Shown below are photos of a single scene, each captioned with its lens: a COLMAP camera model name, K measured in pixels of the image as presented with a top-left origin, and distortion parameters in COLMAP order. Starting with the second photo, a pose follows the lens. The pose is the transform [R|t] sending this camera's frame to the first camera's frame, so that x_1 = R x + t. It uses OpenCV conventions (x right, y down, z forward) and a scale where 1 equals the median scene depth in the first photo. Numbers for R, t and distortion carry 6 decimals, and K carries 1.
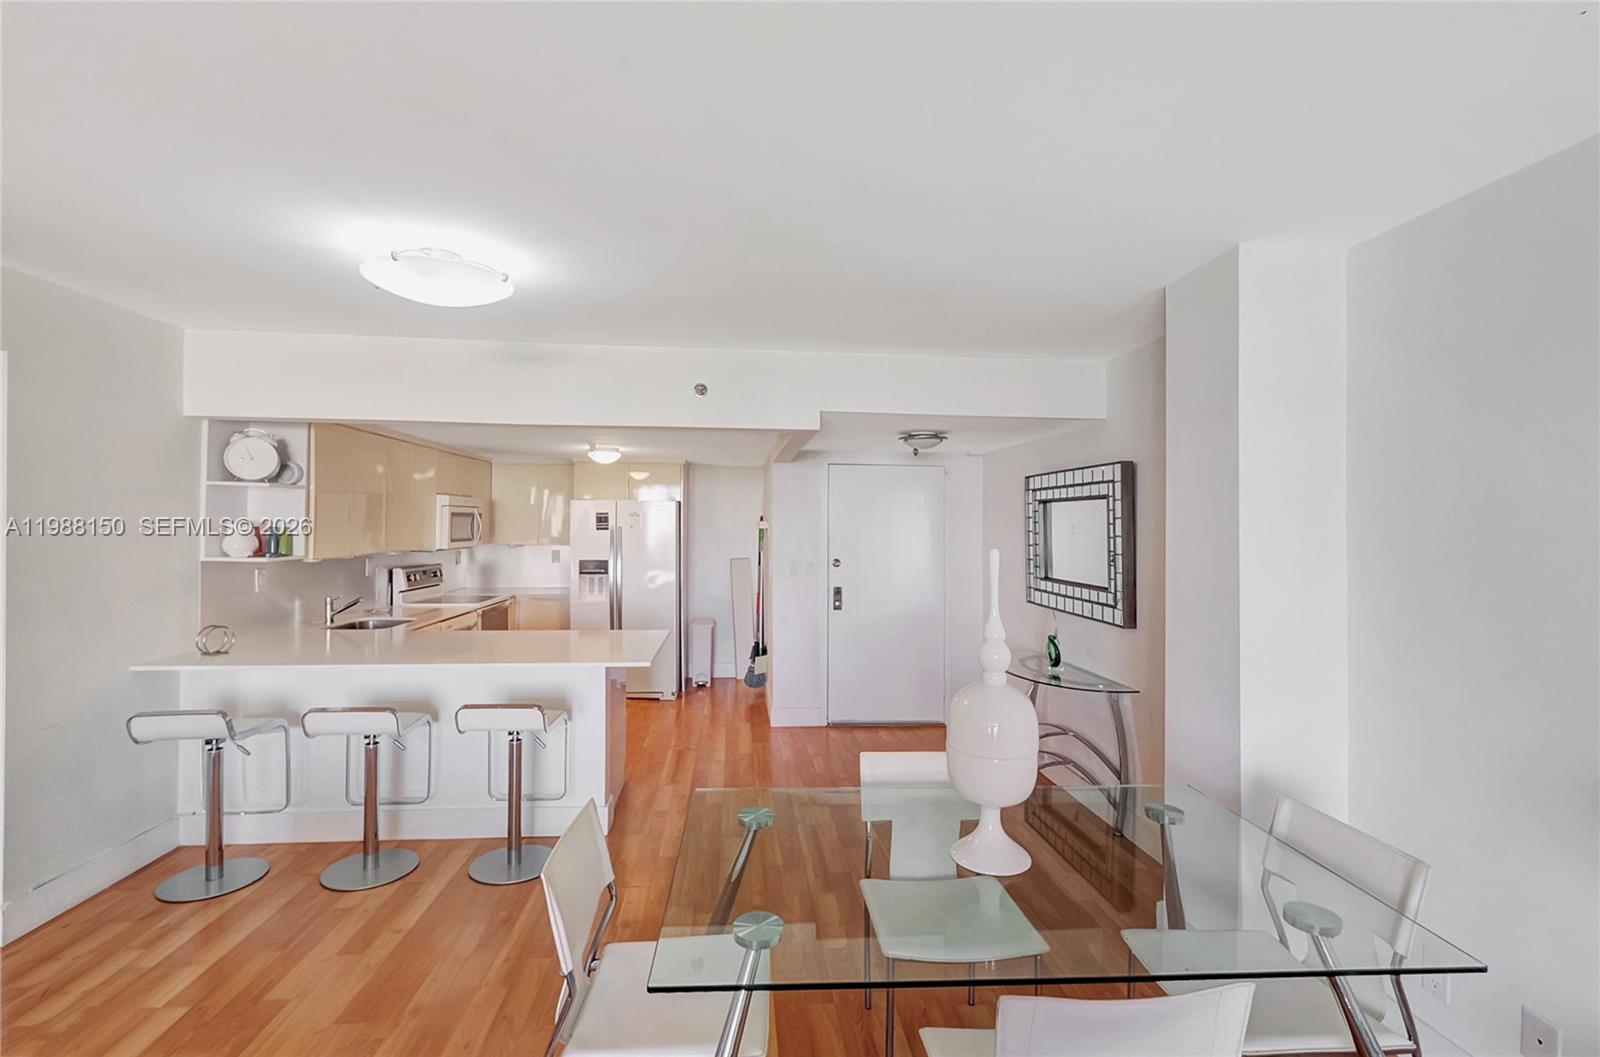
lens RADIAL K [[705.6, 0, 794.8], [0, 705.6, 523.6], [0, 0, 1]] dist [-0.001278, 0.000133]
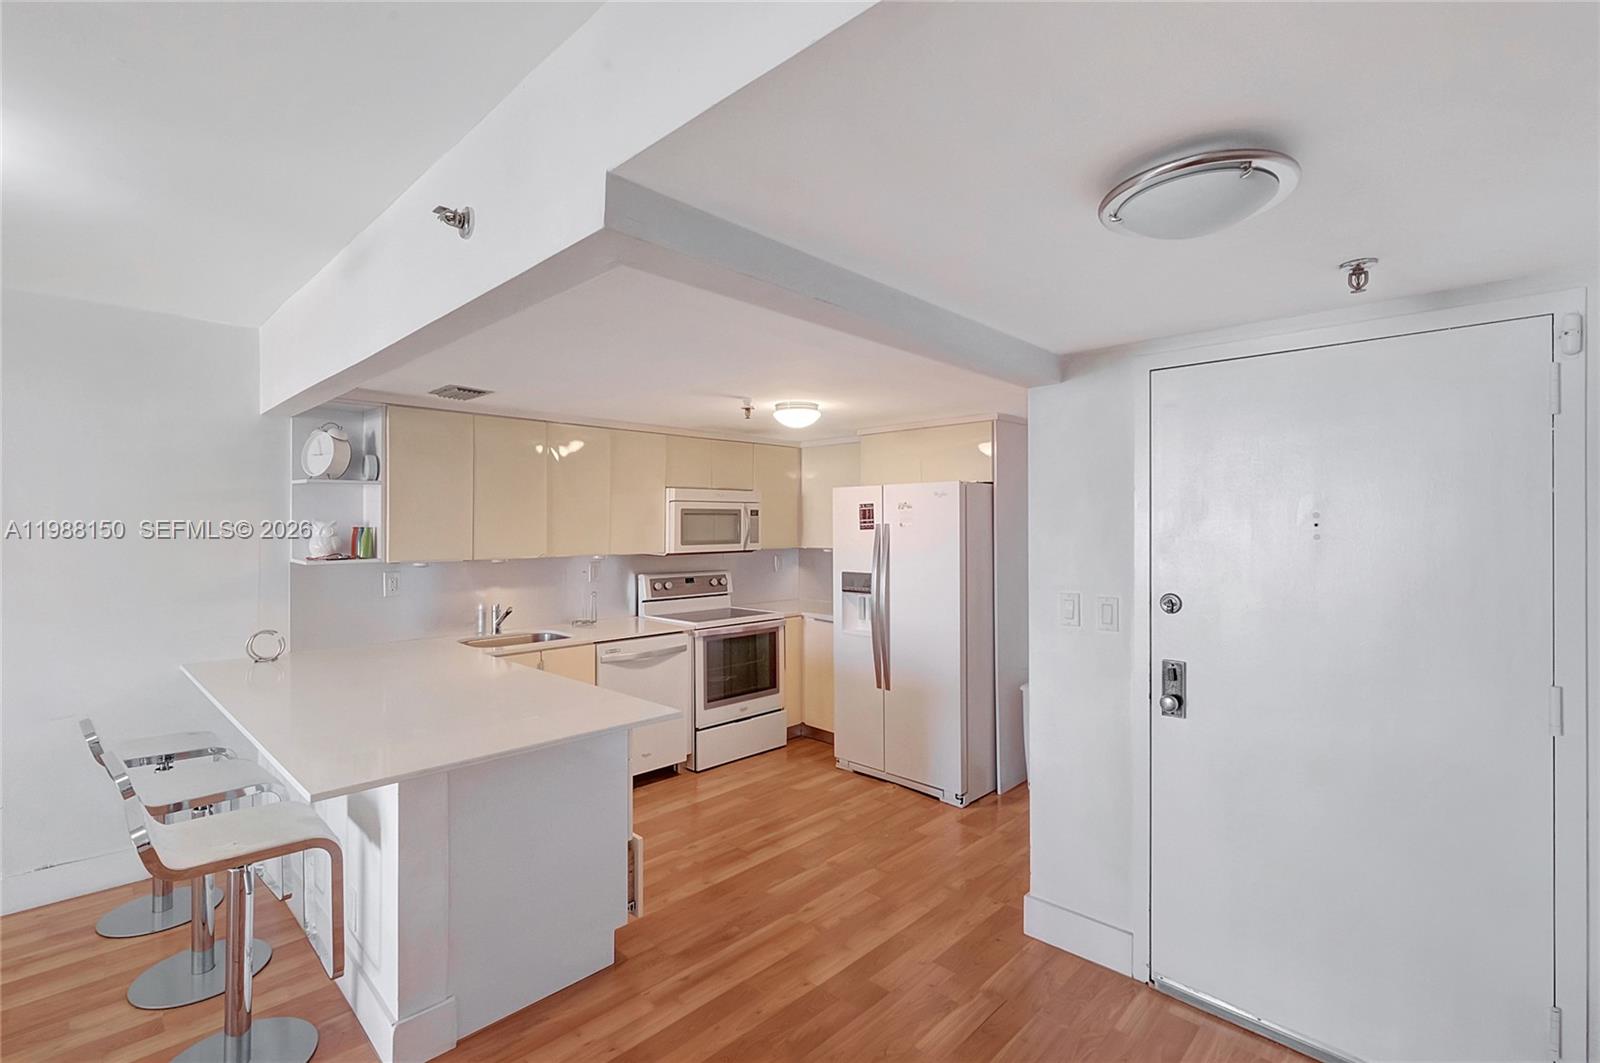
lens RADIAL K [[705.6, 0, 794.8], [0, 705.6, 526.6], [0, 0, 1]] dist [-0.001278, 0.000133]
pose [[0.653136, -0.011548, -0.757153, 0.228201], [0.010796, 0.999924, -0.005937, 0.011040], [0.757164, -0.004297, 0.653211, 0.563674]]
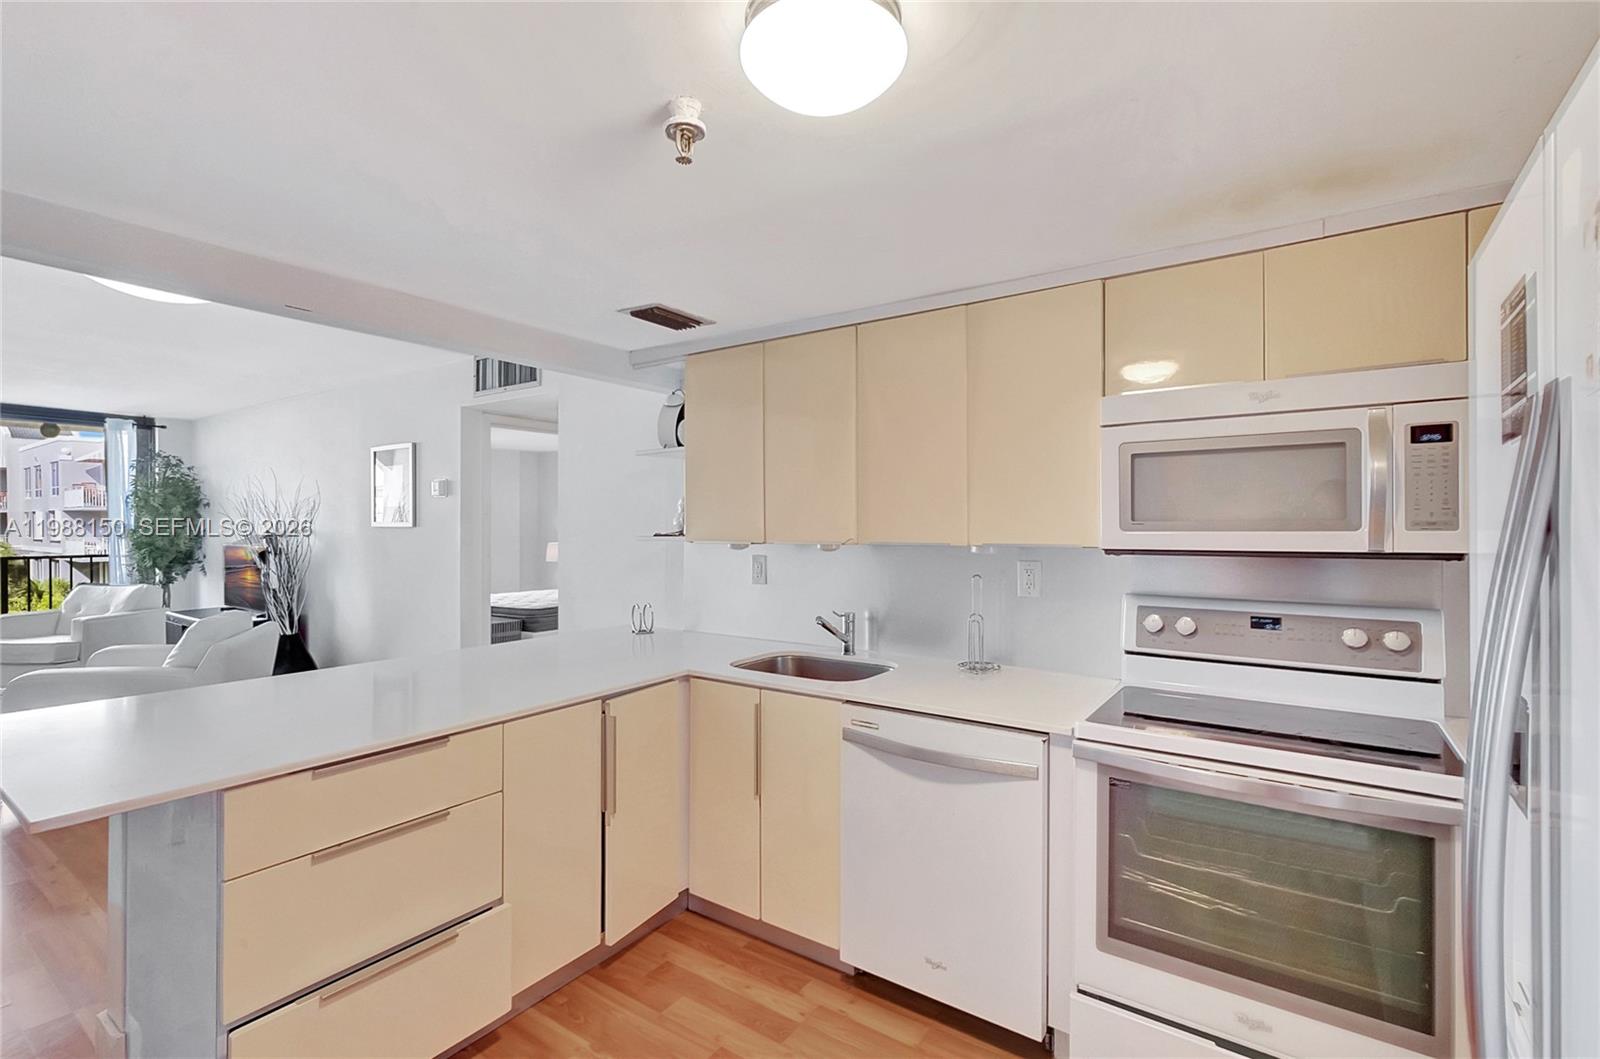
lens RADIAL K [[713.0, 0, 818.5], [0, 713.0, 529.2], [0, 0, 1]] dist [-0.007177, -0.000514]
pose [[-0.628132, -0.008881, -0.778056, -0.124253], [-0.005314, 0.999961, -0.007124, 0.029513], [0.778089, -0.000340, -0.628154, 1.113162]]
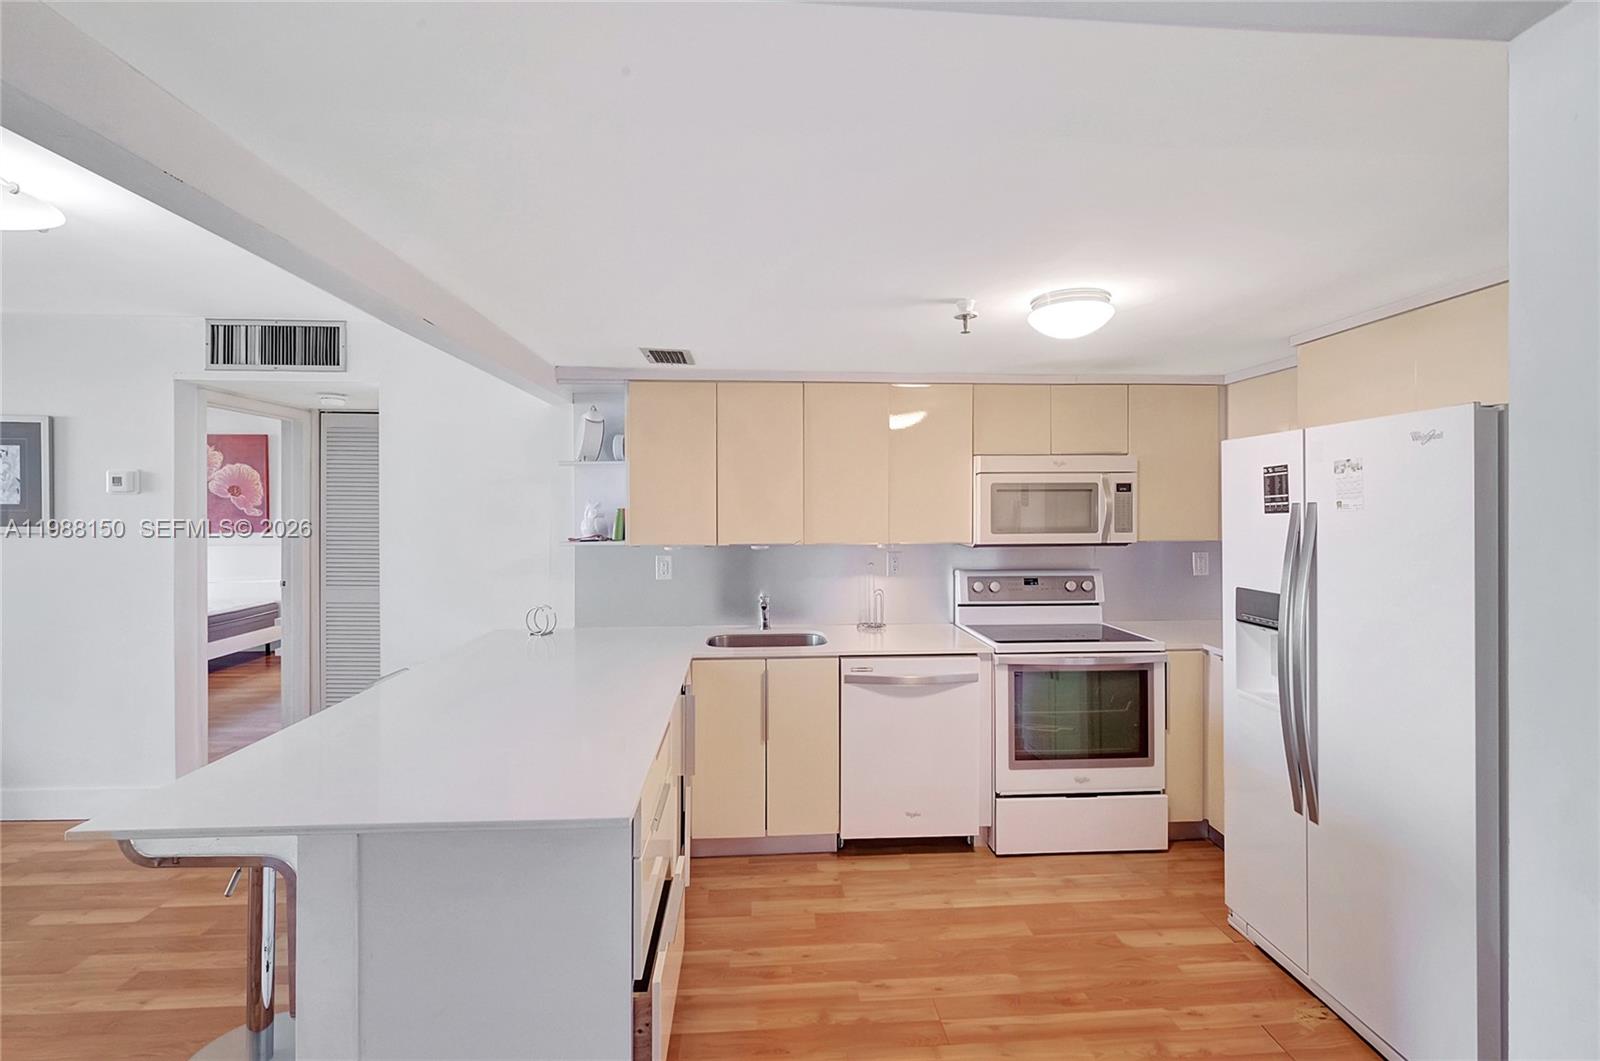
lens RADIAL K [[702.6, 0, 805.6], [0, 702.6, 509.6], [0, 0, 1]] dist [-0.003454, -0.000020]
pose [[-0.017386, -0.009586, -0.999803, 0.114595], [0.004608, 0.999943, -0.009668, 0.011246], [0.999838, -0.004775, -0.017341, 0.858313]]
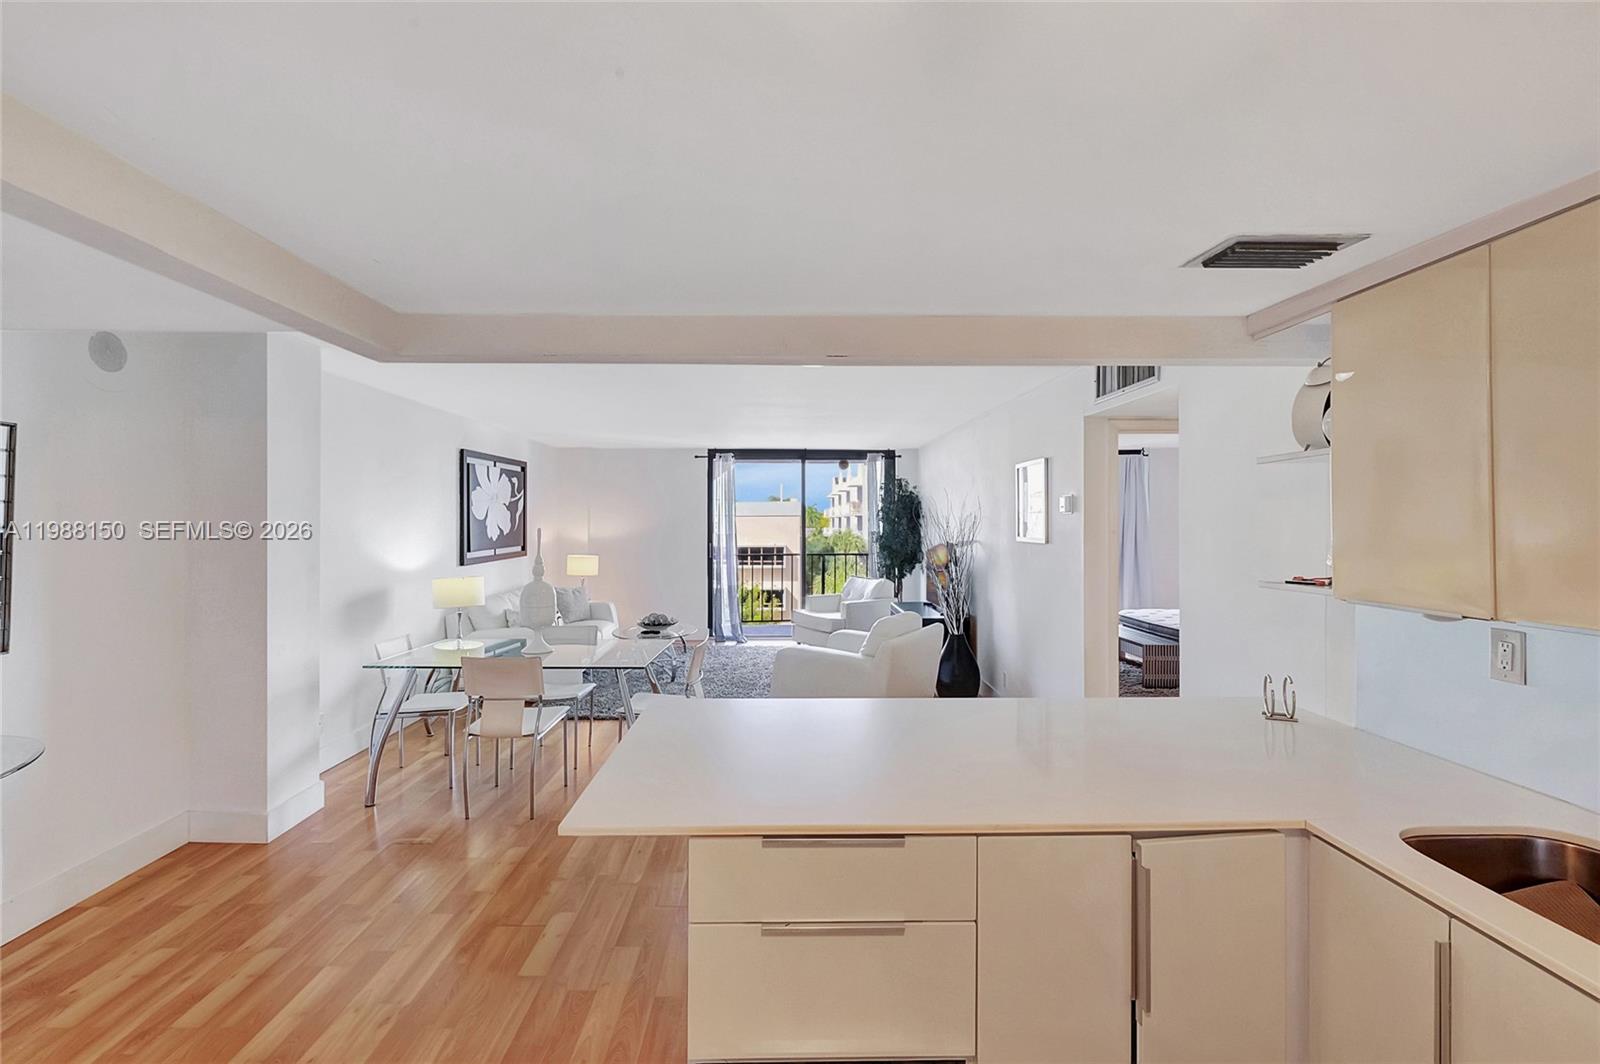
lens RADIAL K [[705.6, 0, 794.8], [0, 705.6, 527.1], [0, 0, 1]] dist [-0.001278, 0.000133]
pose [[-0.997477, -0.011296, 0.070093, -0.246721], [-0.011090, 0.999933, 0.003334, 0.003979], [-0.070126, 0.002548, -0.997535, 1.049284]]
